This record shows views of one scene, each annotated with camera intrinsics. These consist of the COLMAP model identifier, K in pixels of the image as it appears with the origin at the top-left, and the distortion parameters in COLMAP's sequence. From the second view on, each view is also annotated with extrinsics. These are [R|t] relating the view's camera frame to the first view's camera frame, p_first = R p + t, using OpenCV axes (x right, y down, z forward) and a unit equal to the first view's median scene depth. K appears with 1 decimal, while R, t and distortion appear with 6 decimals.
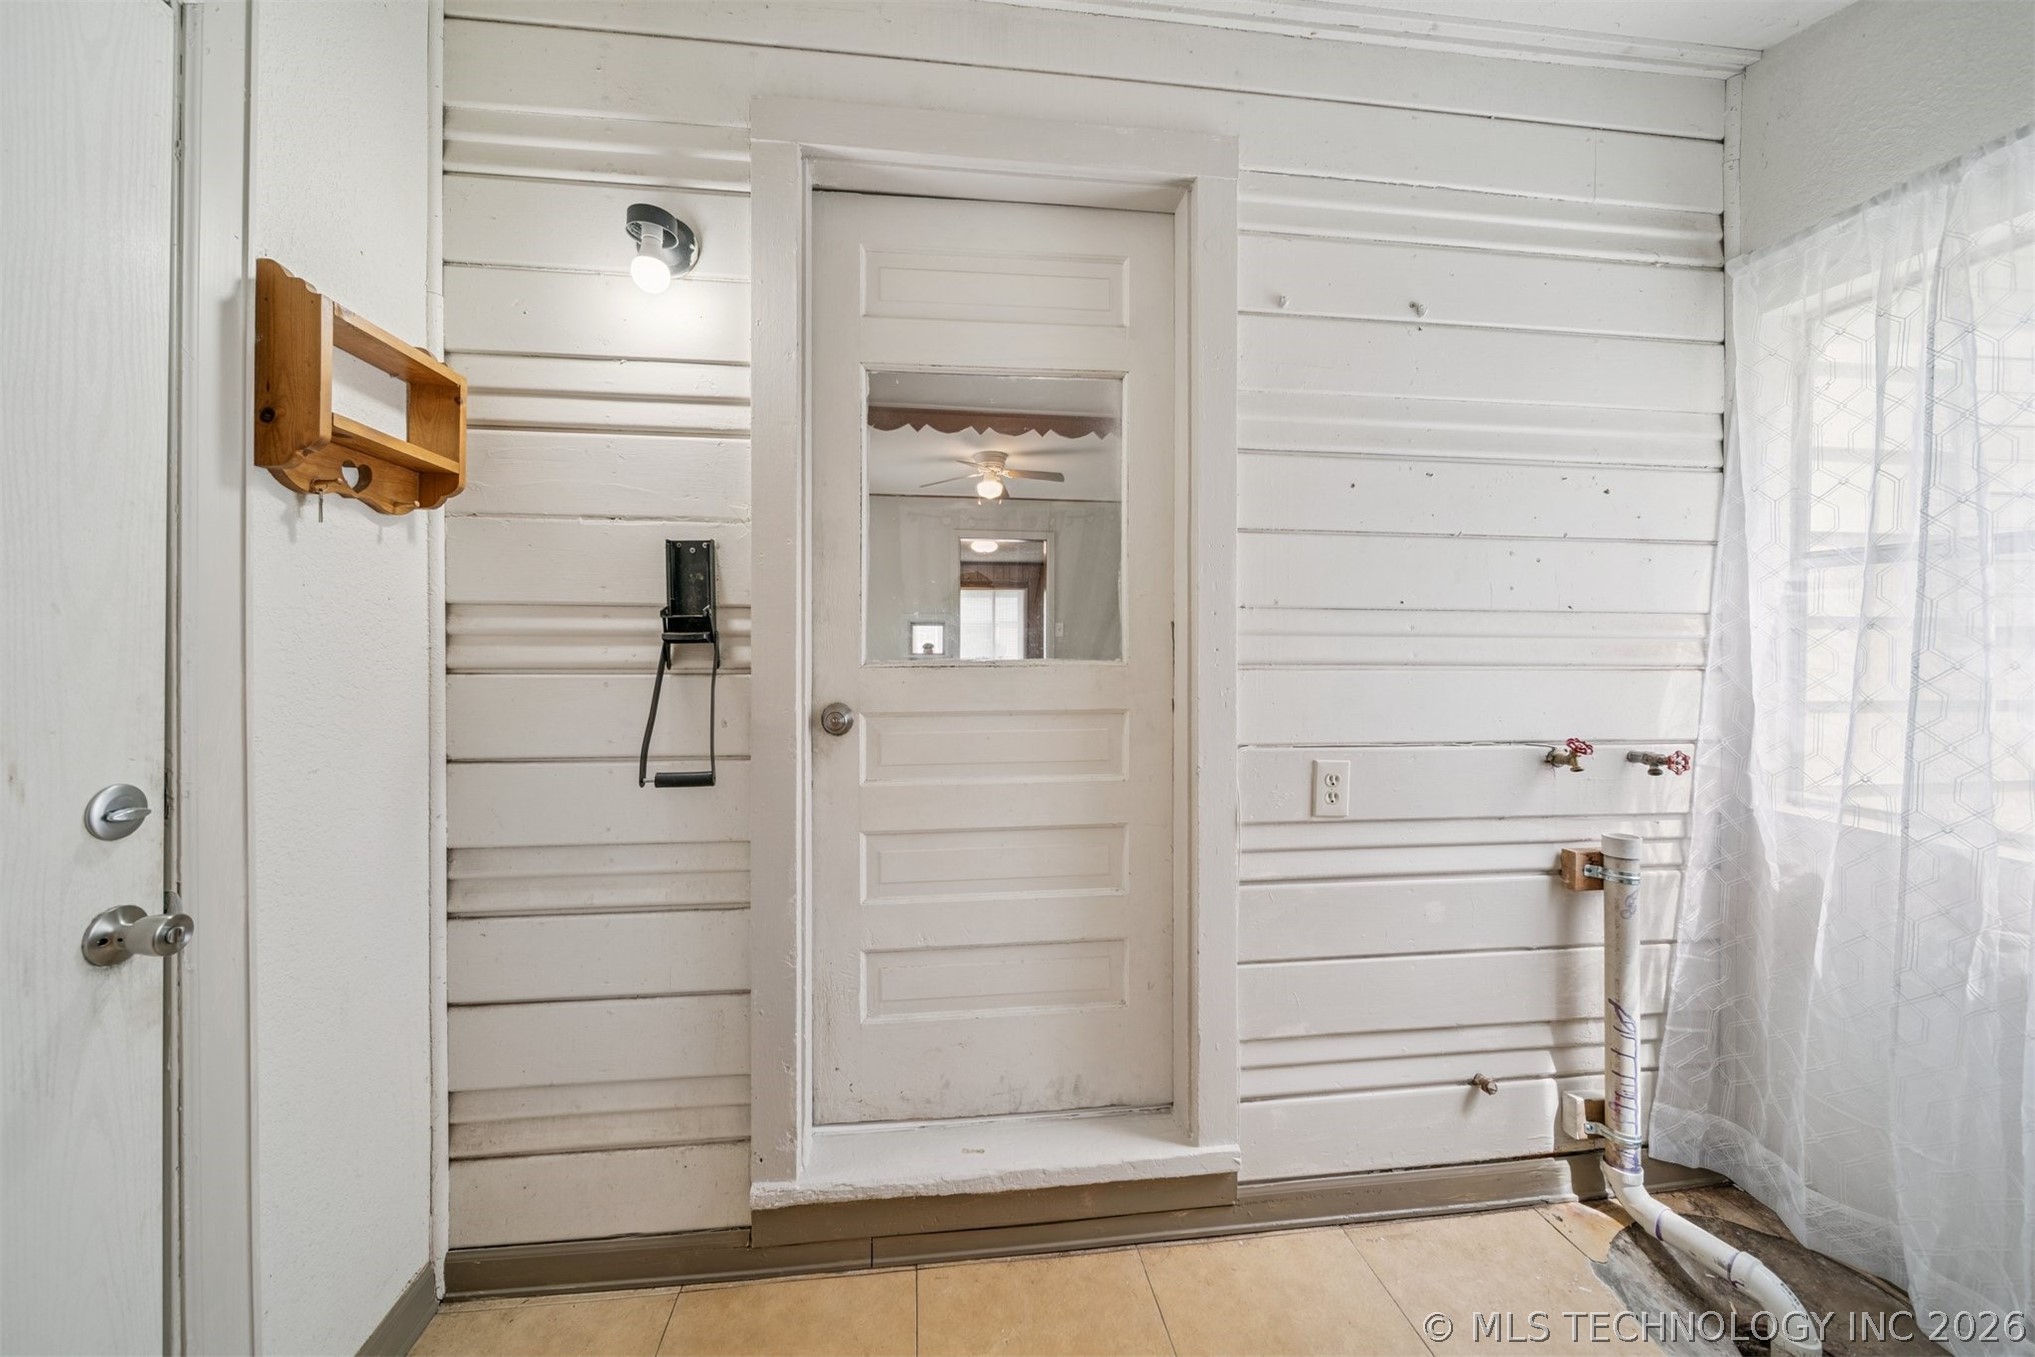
lens RADIAL K [[715.5, 0, 1001.6], [0, 715.5, 663.4], [0, 0, 1]] dist [0.000718, -0.000032]
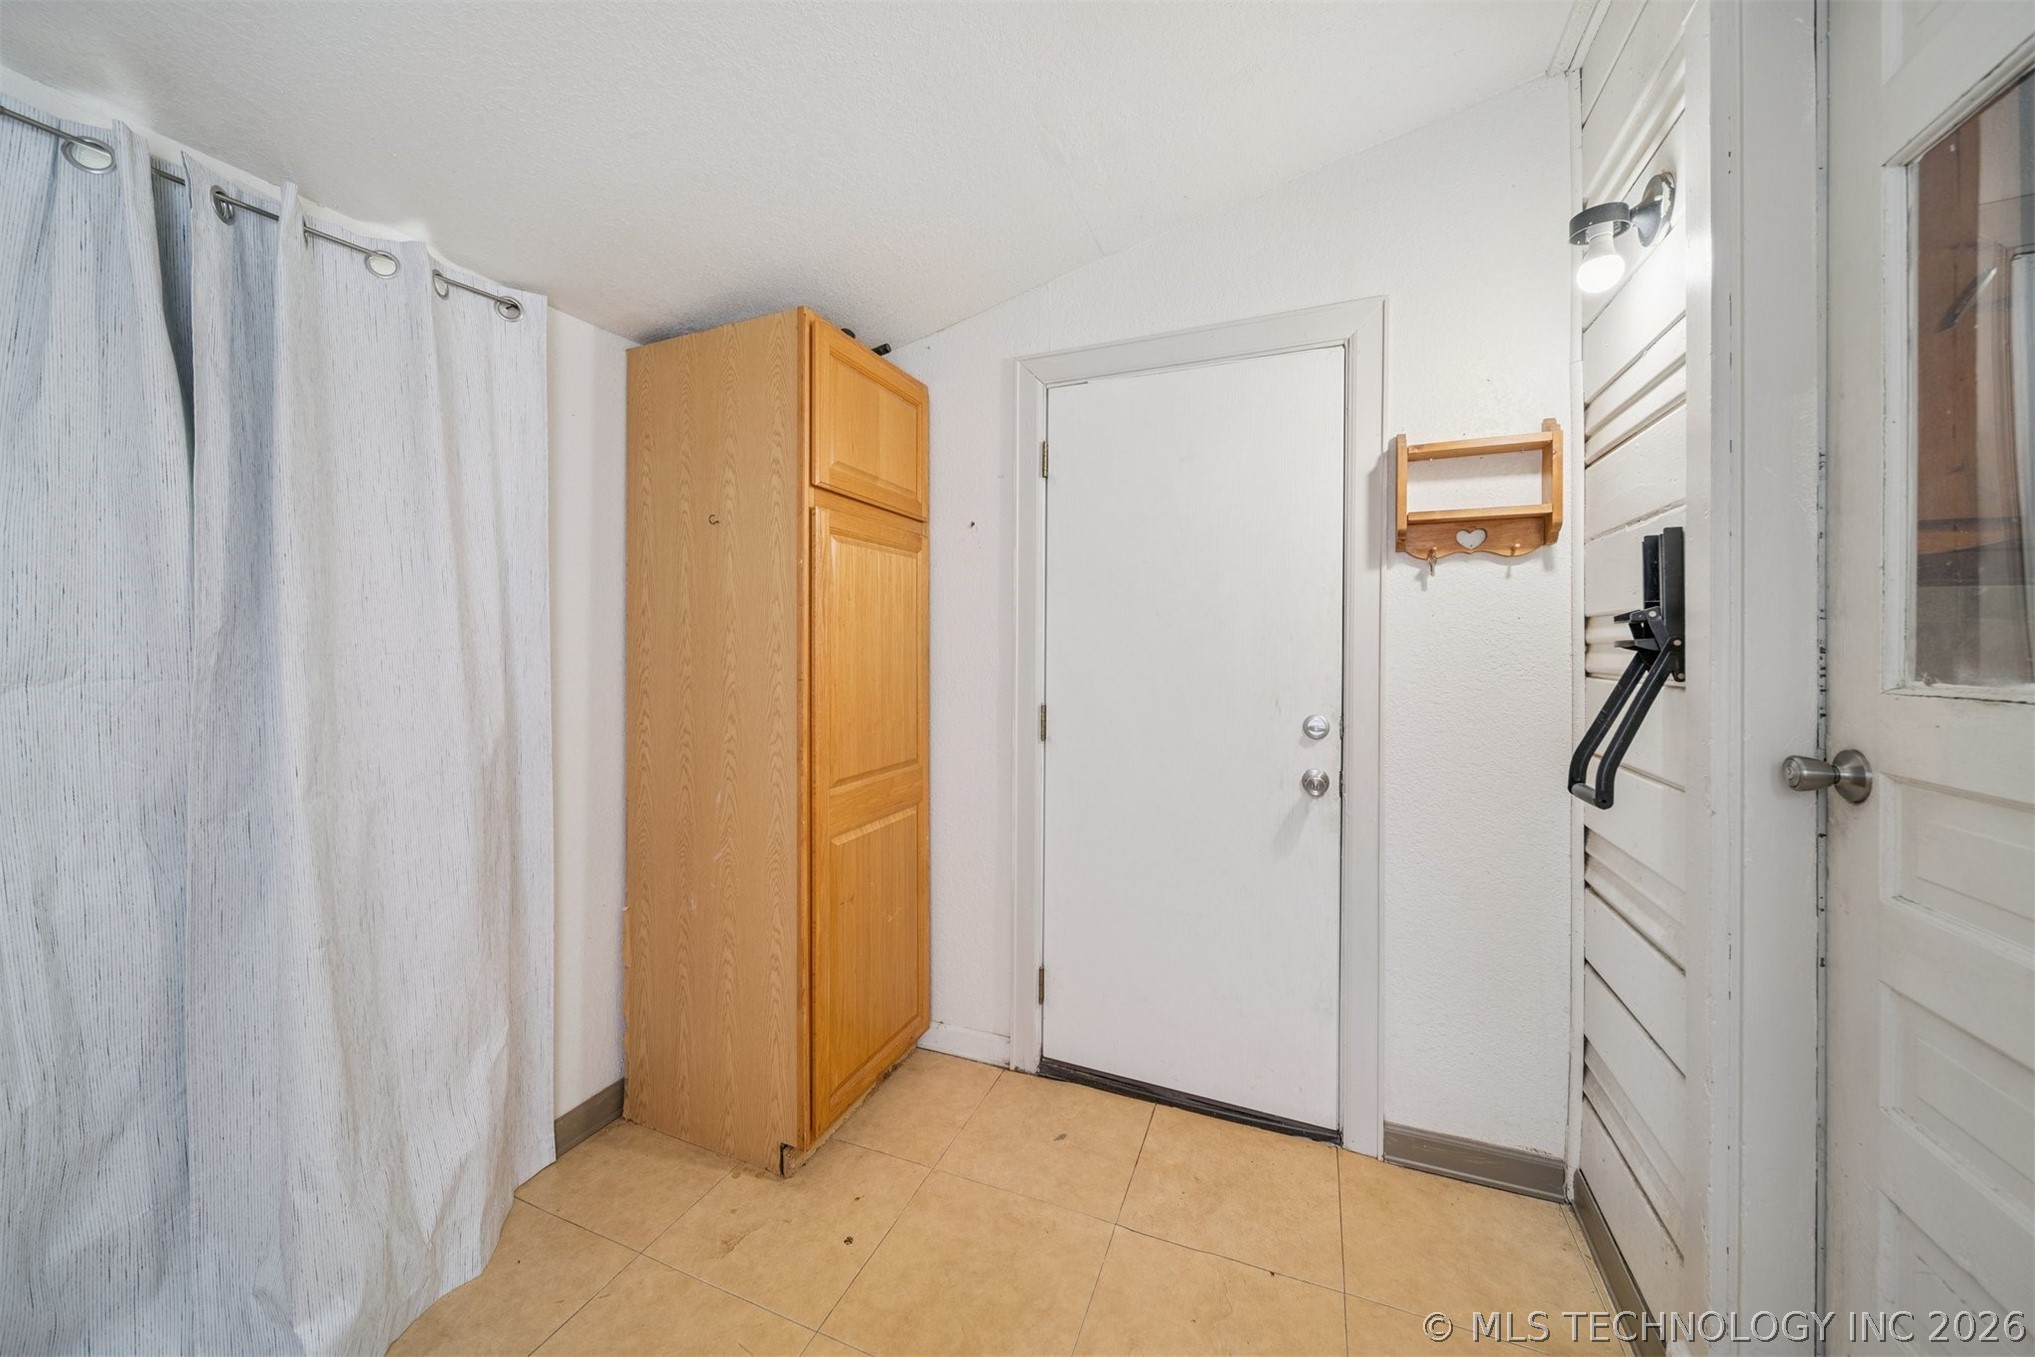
lens RADIAL K [[715.5, 0, 1001.6], [0, 715.5, 663.4], [0, 0, 1]] dist [0.000718, -0.000032]
pose [[-0.491513, 0.011737, -0.870791, 0.809800], [-0.022724, 0.999396, 0.026297, -0.018727], [0.870574, 0.032713, -0.490950, 0.832841]]
